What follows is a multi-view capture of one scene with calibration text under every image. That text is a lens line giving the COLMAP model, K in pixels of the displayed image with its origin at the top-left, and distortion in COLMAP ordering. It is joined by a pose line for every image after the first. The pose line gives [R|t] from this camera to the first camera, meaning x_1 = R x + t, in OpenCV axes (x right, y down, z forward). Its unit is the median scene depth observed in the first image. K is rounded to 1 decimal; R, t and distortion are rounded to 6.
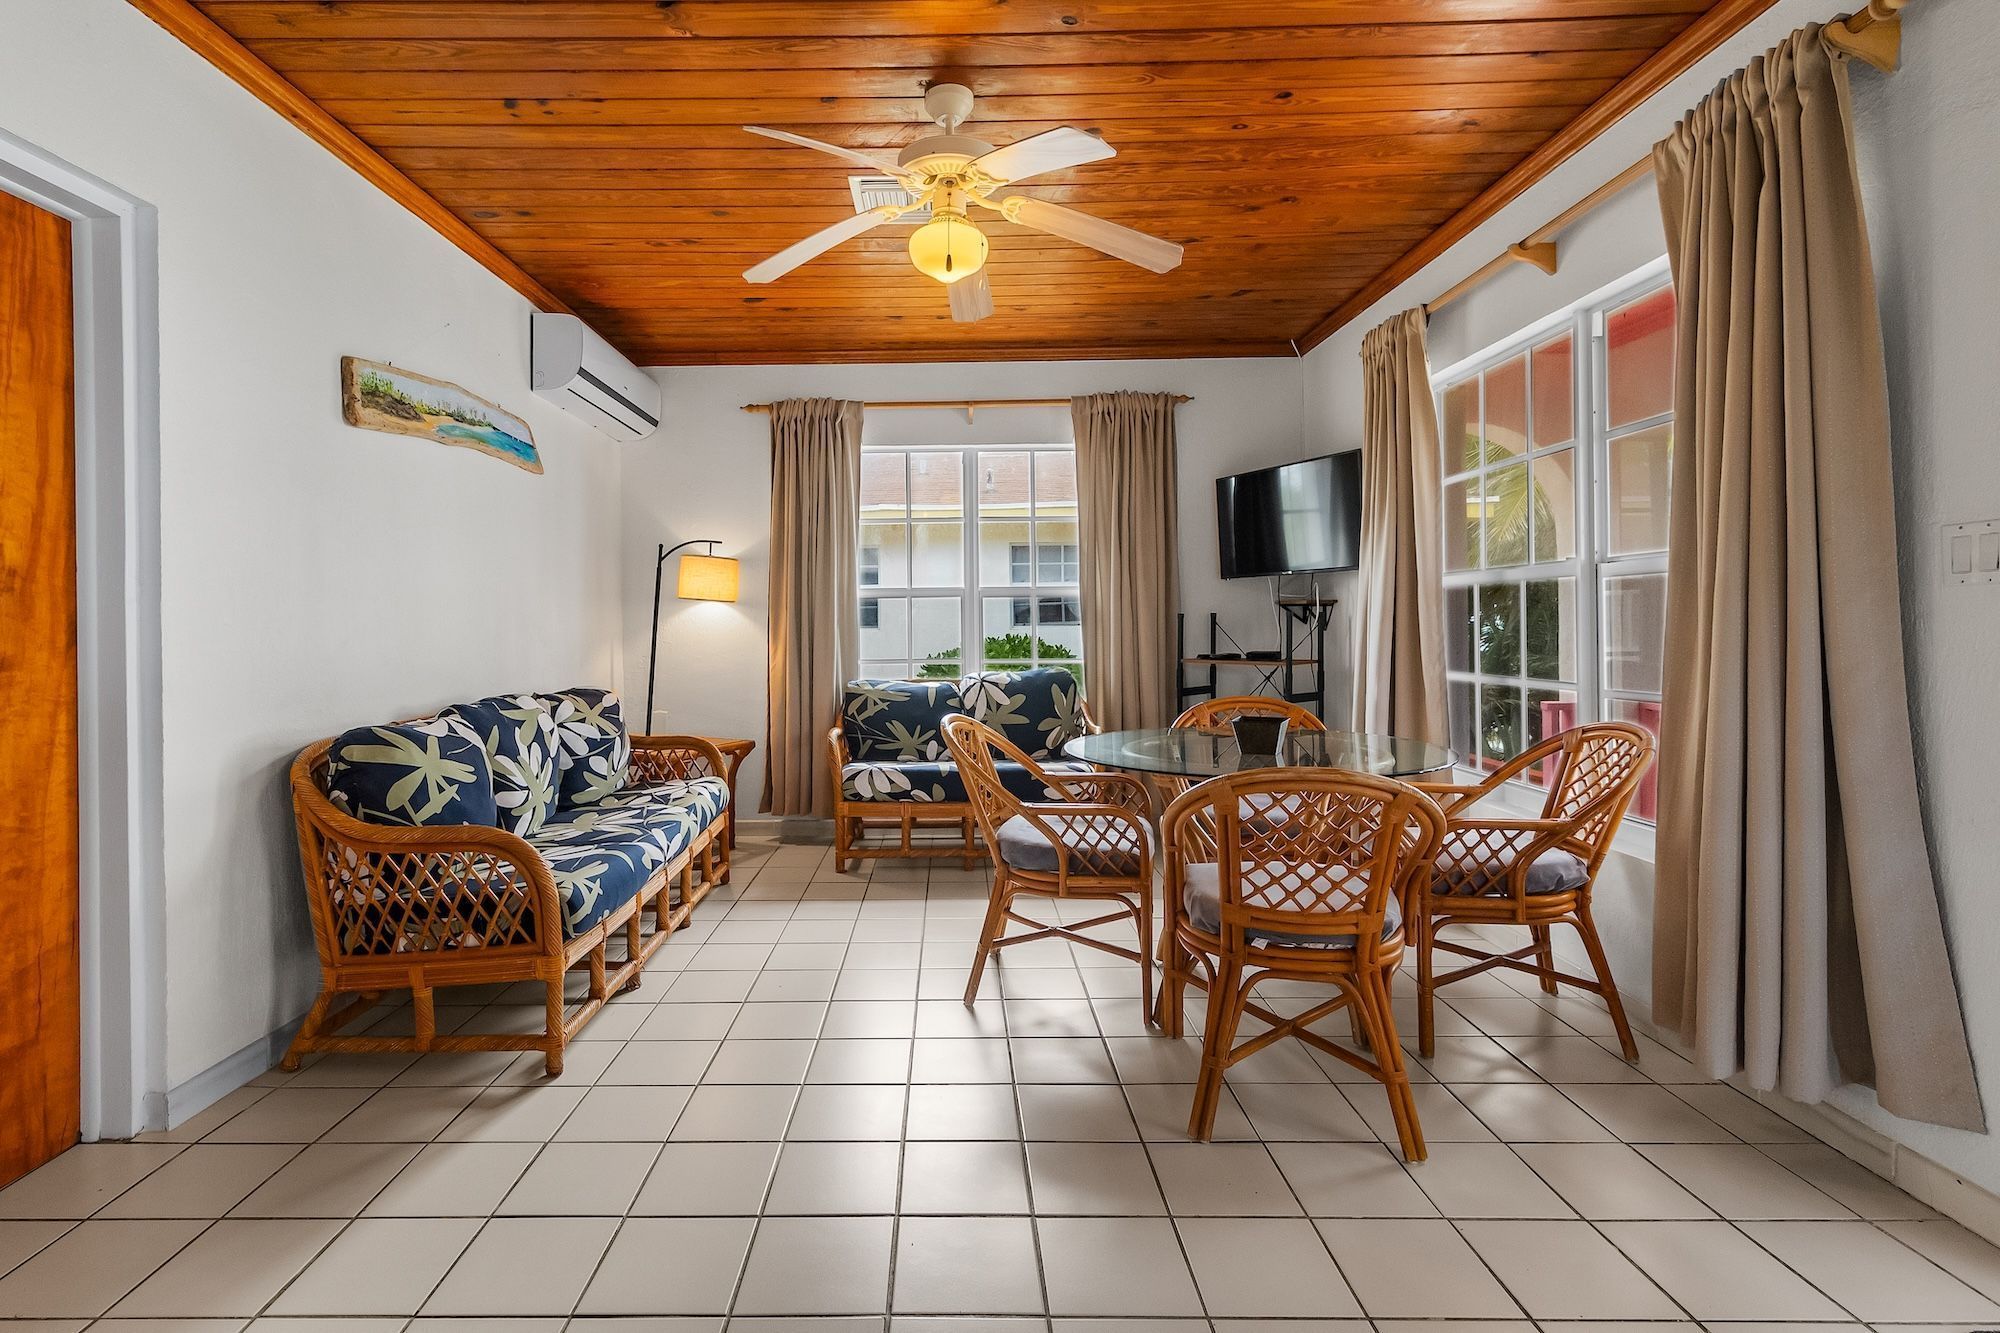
lens RADIAL K [[953.5, 0, 940.8], [0, 953.5, 624.0], [0, 0, 1]] dist [0.003836, 0.000615]
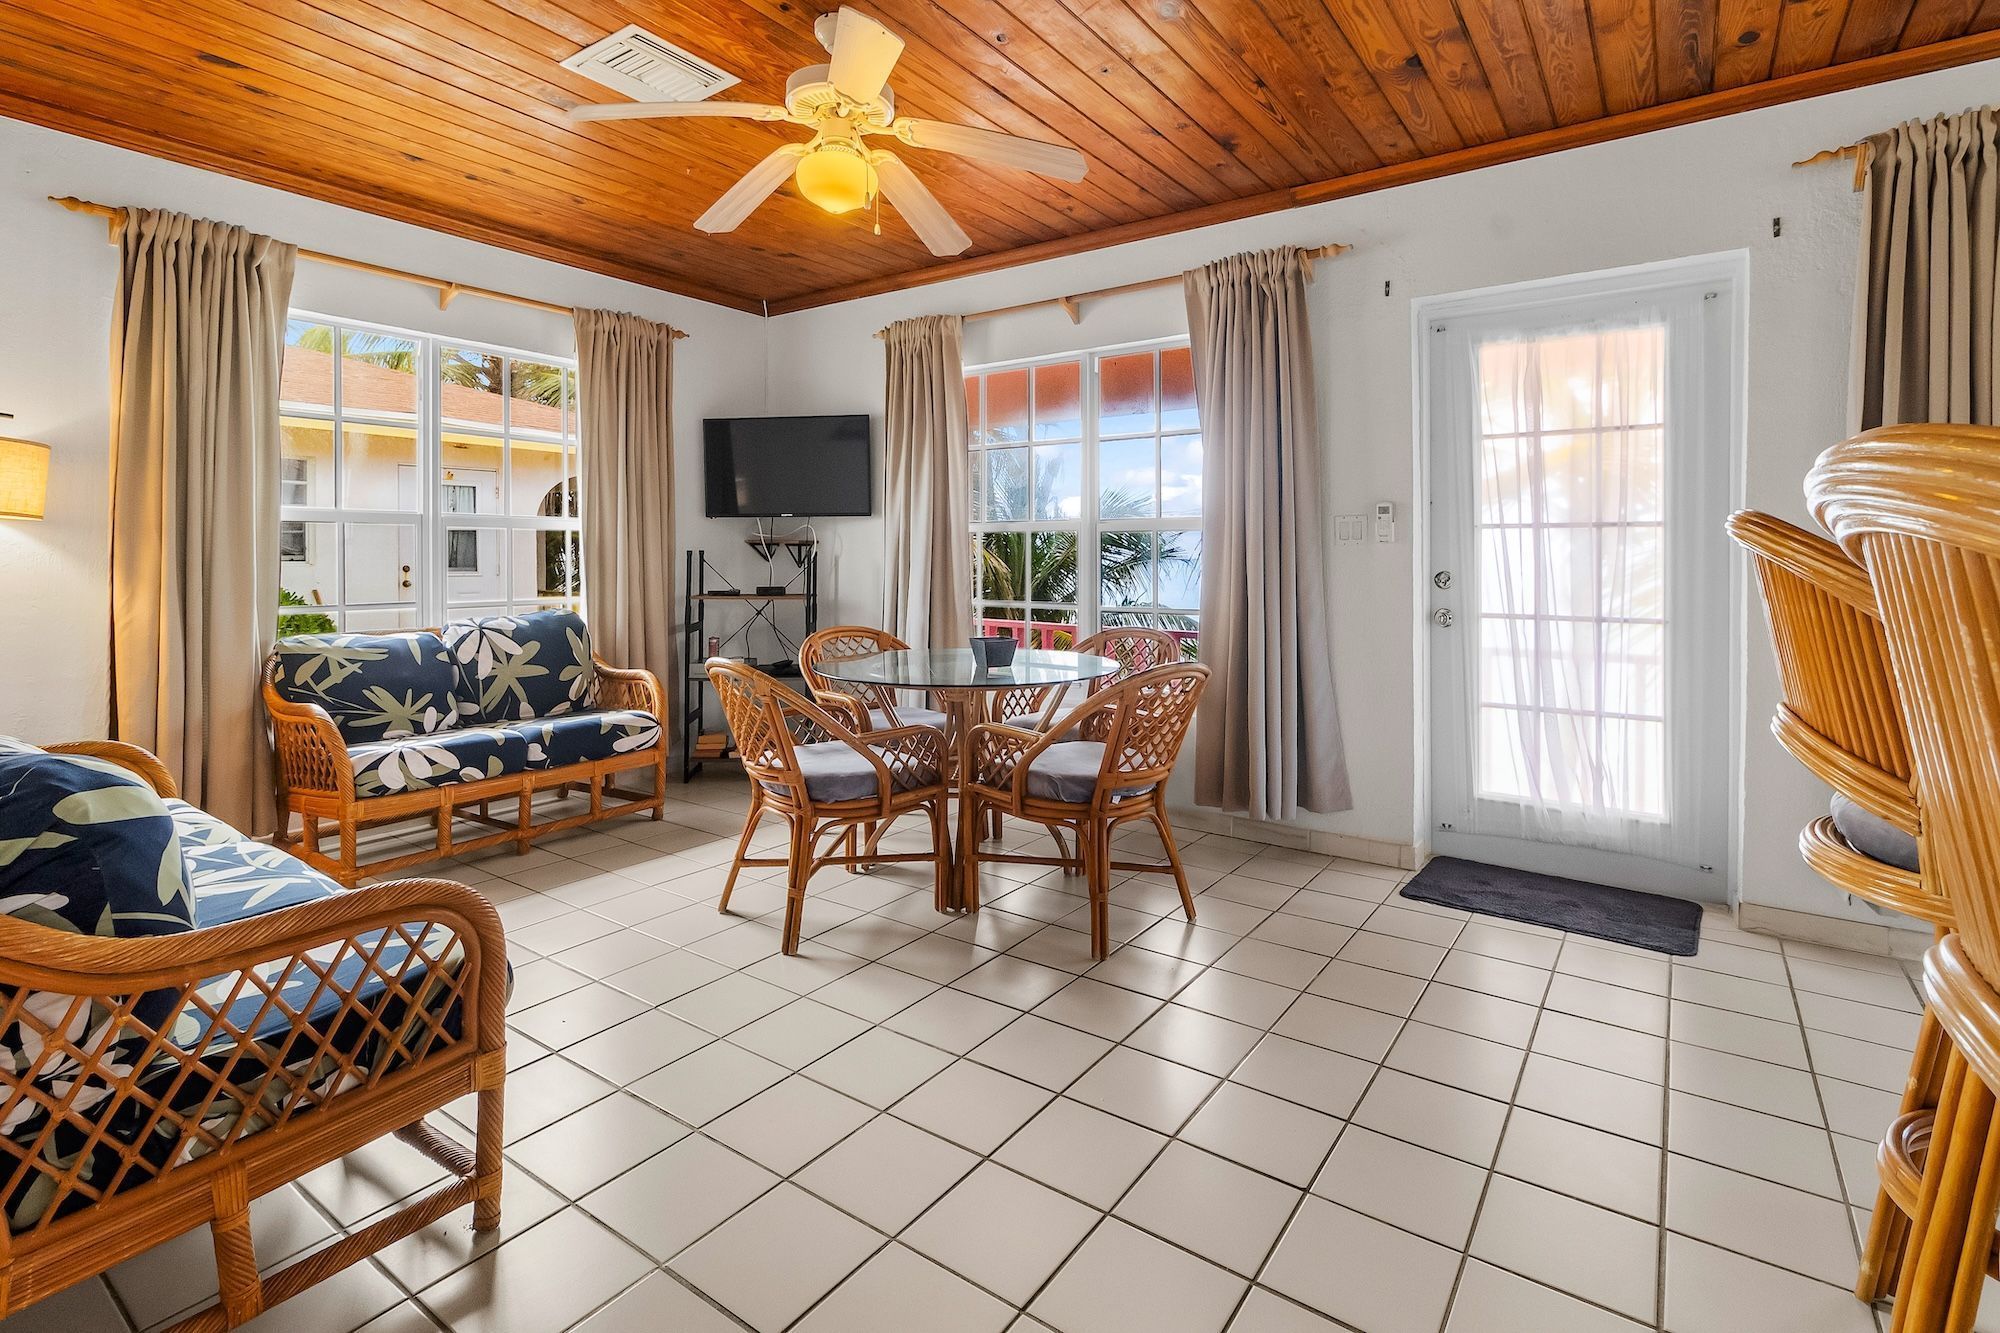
lens RADIAL K [[950.1, 0, 1001.0], [0, 950.1, 563.2], [0, 0, 1]] dist [0.000392, 0.000249]
pose [[0.568890, 0.005822, 0.822393, -0.385860], [-0.005668, 0.999979, -0.003158, 0.003798], [-0.822394, -0.002865, 0.568911, 0.169405]]
